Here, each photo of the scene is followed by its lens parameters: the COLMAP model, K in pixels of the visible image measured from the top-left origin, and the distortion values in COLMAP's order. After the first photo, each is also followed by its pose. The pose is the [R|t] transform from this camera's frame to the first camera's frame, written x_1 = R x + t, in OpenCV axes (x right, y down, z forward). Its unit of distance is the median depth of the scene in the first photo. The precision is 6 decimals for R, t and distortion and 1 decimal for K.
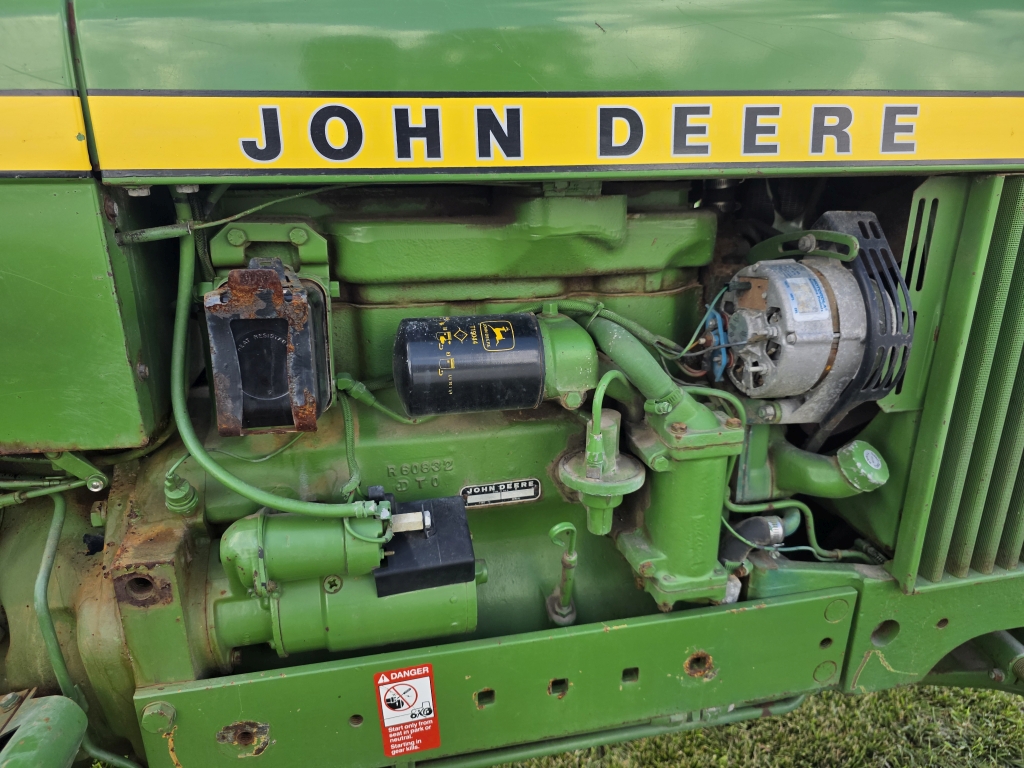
lens RADIAL K [[698.1, 0, 528.0], [0, 698.1, 390.1], [0, 0, 1]] dist [0.028781, -0.032217]
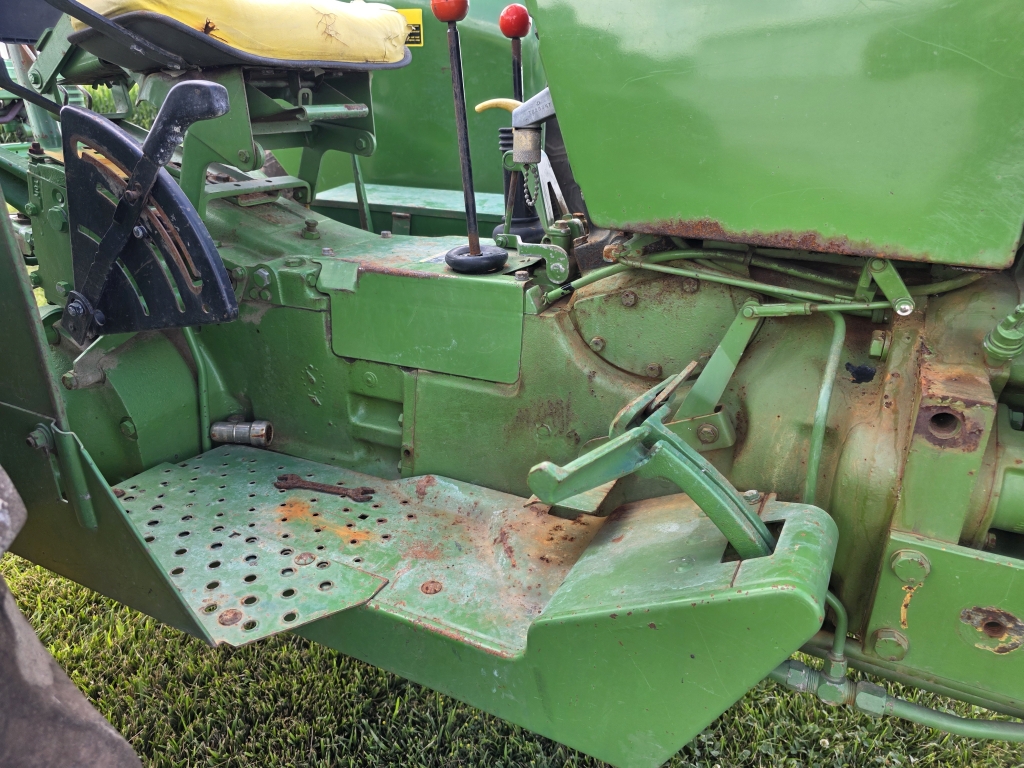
lens RADIAL K [[698.1, 0, 505.0], [0, 698.1, 378.1], [0, 0, 1]] dist [0.028781, -0.032217]
pose [[0.769886, 0.239213, -0.591652, -0.429796], [-0.198181, 0.970872, 0.134654, 0.196192], [0.606630, 0.013586, 0.794869, -0.065477]]
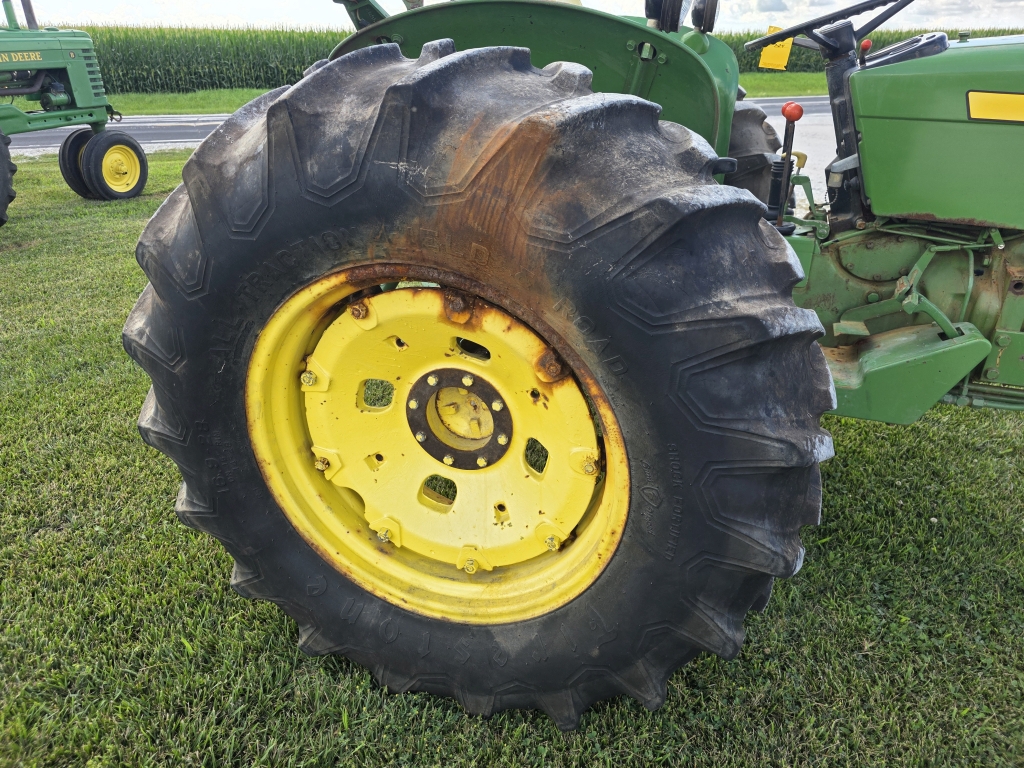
lens RADIAL K [[698.1, 0, 501.8], [0, 698.1, 373.8], [0, 0, 1]] dist [0.028781, -0.032217]
pose [[0.849960, 0.236486, -0.470789, -0.809730], [-0.178581, 0.970018, 0.164848, 0.465922], [0.495658, -0.056040, 0.866708, -2.031877]]
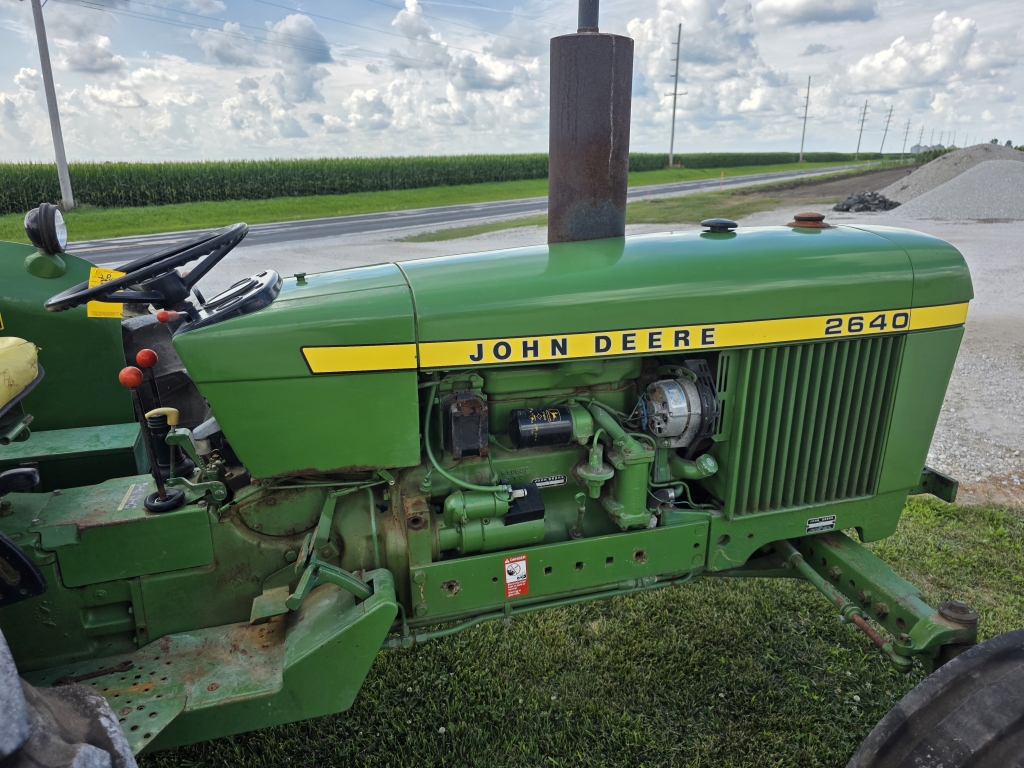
lens RADIAL K [[698.1, 0, 521.6], [0, 698.1, 376.7], [0, 0, 1]] dist [0.028781, -0.032217]
pose [[0.997953, -0.021793, 0.060130, -0.290884], [0.023214, 0.999465, -0.023048, -0.157749], [-0.059595, 0.024397, 0.997924, -1.399121]]
